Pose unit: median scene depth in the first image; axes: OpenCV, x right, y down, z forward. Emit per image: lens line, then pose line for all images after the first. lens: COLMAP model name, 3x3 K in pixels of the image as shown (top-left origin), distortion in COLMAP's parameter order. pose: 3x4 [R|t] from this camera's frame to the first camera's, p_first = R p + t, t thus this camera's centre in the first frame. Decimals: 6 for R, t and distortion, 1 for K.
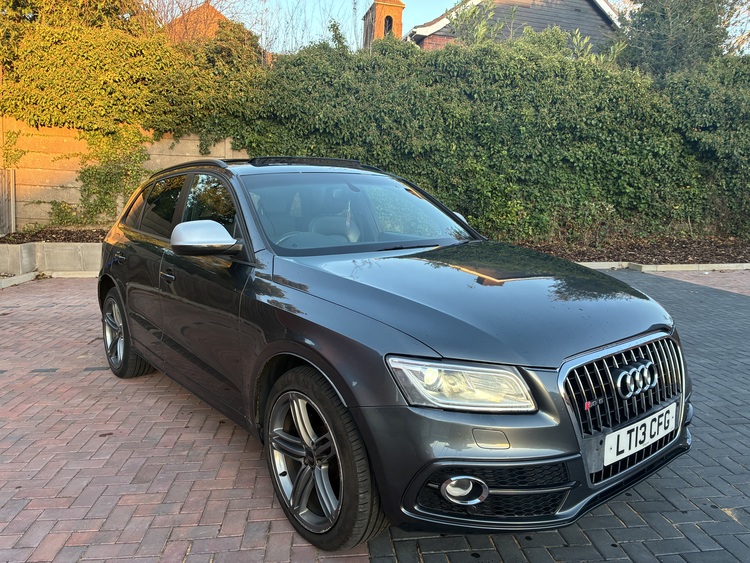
lens RADIAL K [[562.0, 0, 380.1], [0, 562.0, 283.2], [0, 0, 1]] dist [0.037602, -0.039656]
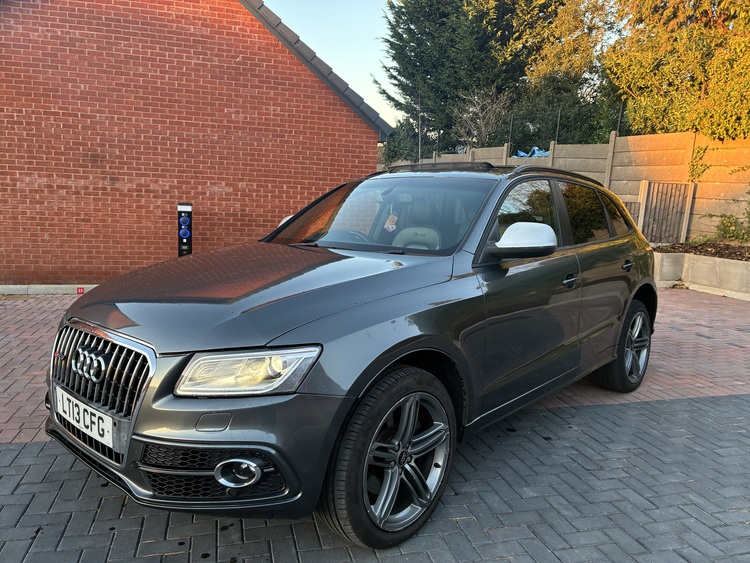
lens RADIAL K [[562.0, 0, 376.0], [0, 562.0, 284.4], [0, 0, 1]] dist [0.037602, -0.039656]
pose [[0.168485, 0.143637, -0.975183, 0.295378], [-0.171877, 0.978451, 0.114422, -0.035597], [0.970604, 0.148333, 0.189542, 0.247599]]
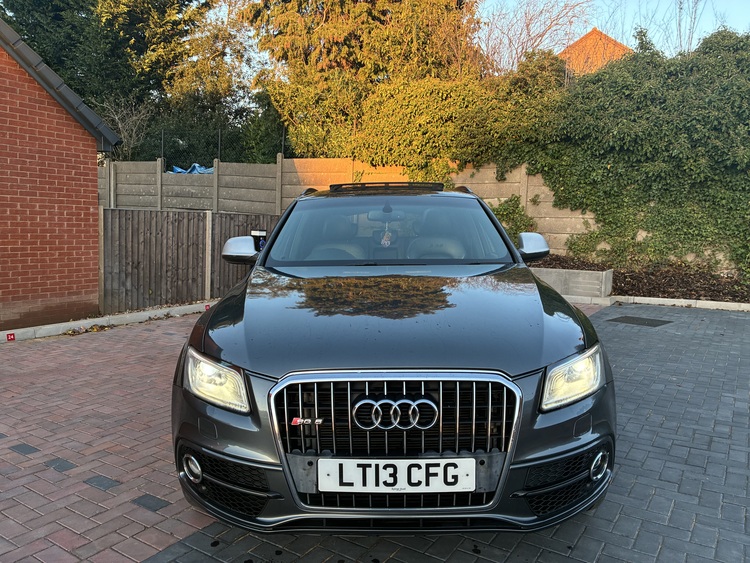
lens RADIAL K [[562.0, 0, 379.6], [0, 562.0, 283.0], [0, 0, 1]] dist [0.037602, -0.039656]
pose [[0.778809, 0.062340, -0.624155, 0.187102], [-0.090285, 0.995829, -0.013193, -0.004313], [0.620729, 0.066626, 0.781189, 0.052093]]
